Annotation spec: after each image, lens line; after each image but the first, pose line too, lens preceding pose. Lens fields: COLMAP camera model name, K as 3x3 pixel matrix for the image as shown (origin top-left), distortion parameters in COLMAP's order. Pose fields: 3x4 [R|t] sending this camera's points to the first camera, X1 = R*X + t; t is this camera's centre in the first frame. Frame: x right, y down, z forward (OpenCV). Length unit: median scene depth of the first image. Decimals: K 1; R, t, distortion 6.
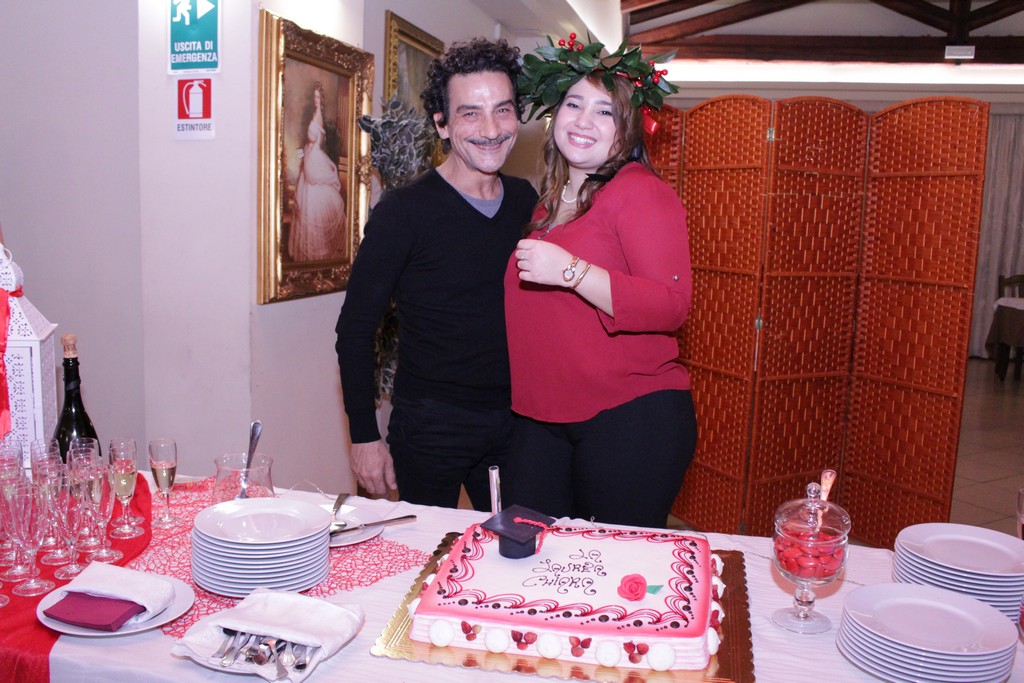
lens RADIAL K [[890.9, 0, 507.2], [0, 890.9, 344.0], [0, 0, 1]] dist [-0.152970, 0.131749]
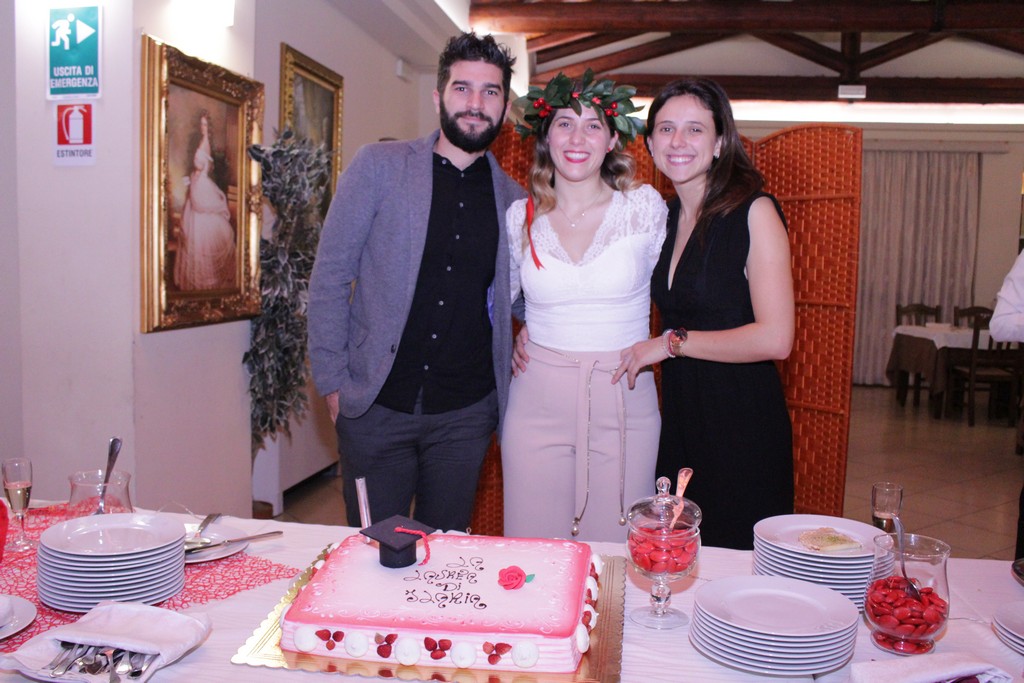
lens RADIAL K [[896.2, 0, 506.3], [0, 896.2, 343.3], [0, 0, 1]] dist [-0.149937, 0.123165]
pose [[0.995944, -0.016065, 0.088525, 0.031863], [0.020372, 0.998641, -0.047962, 0.019473], [-0.087634, 0.049571, 0.994919, -0.004328]]
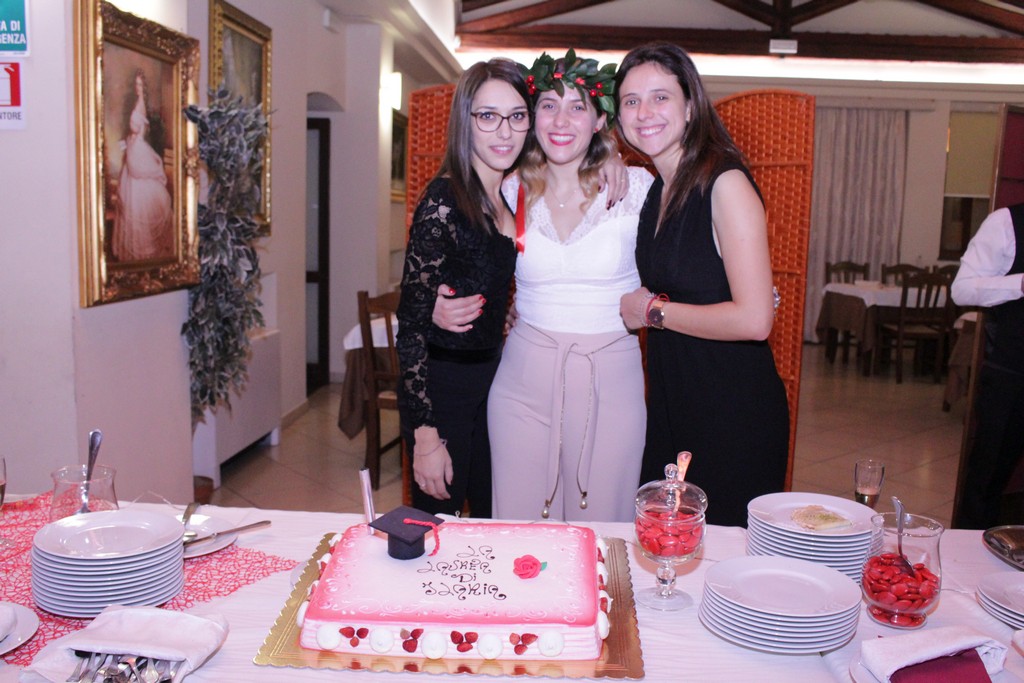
lens RADIAL K [[921.5, 0, 505.9], [0, 921.5, 343.9], [0, 0, 1]] dist [-0.148242, 0.127143]
pose [[0.983371, -0.031816, 0.178800, -0.011379], [0.031412, 0.999494, 0.005088, 0.002187], [-0.178871, 0.000613, 0.983872, -0.010358]]
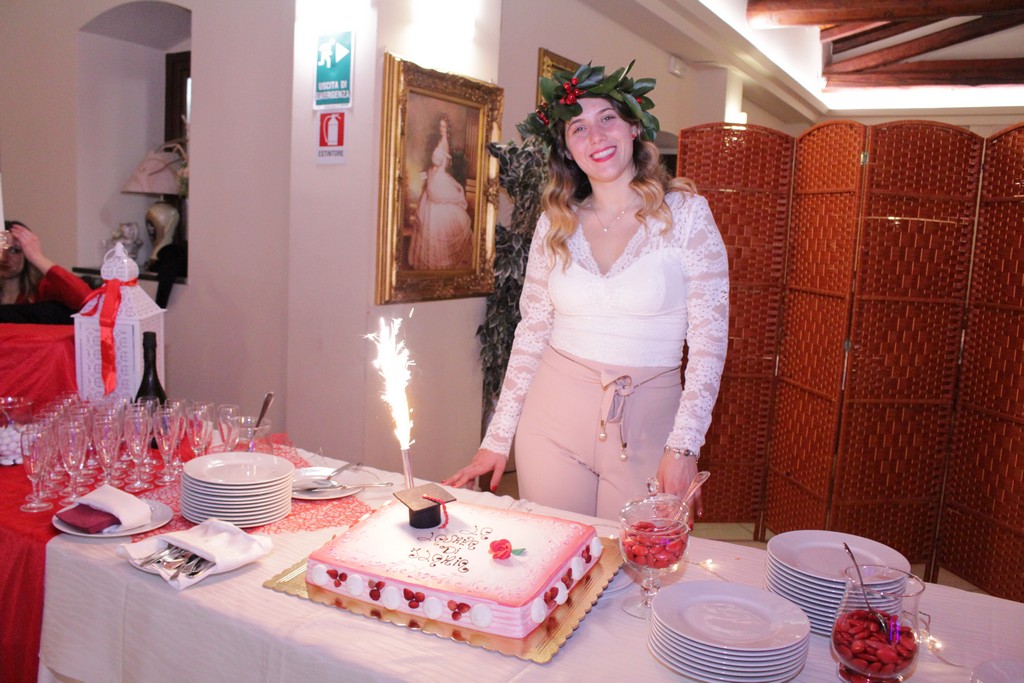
lens RADIAL K [[841.6, 0, 508.7], [0, 841.6, 342.3], [0, 0, 1]] dist [-0.159473, 0.130484]
pose [[0.960460, 0.051698, -0.273576, 0.175469], [-0.057042, 0.998304, -0.011608, 0.006117], [0.272512, 0.026754, 0.961780, -0.012659]]
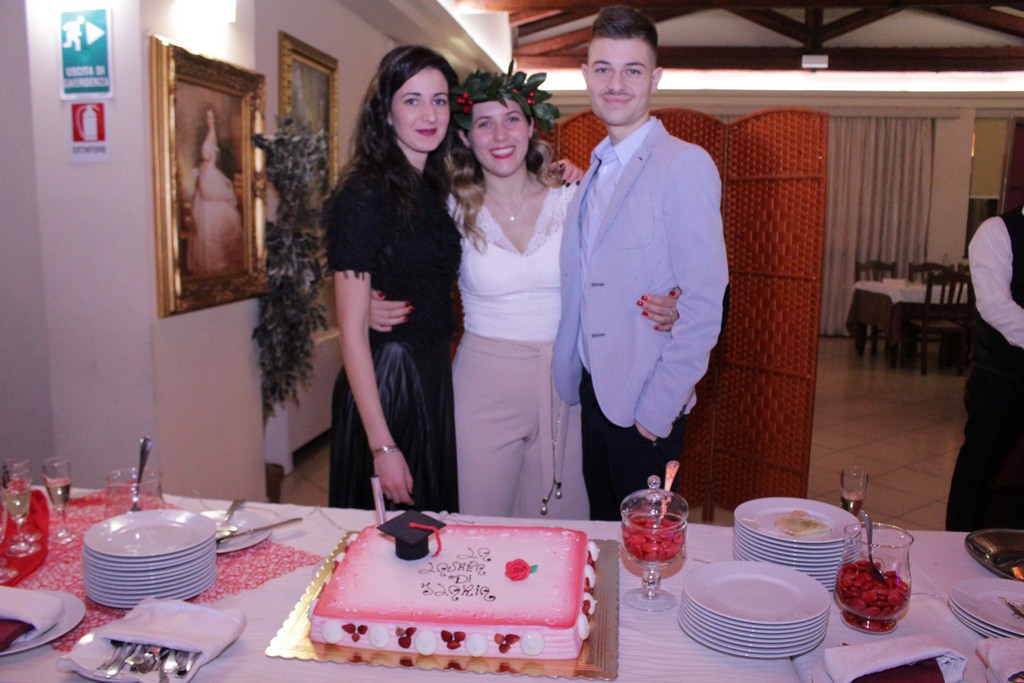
lens RADIAL K [[835.9, 0, 504.6], [0, 835.9, 341.7], [0, 0, 1]] dist [-0.160237, 0.127016]
pose [[0.994083, -0.037326, 0.102005, 0.024312], [0.036407, 0.999278, 0.010857, -0.011110], [-0.102336, -0.007080, 0.994725, -0.008044]]
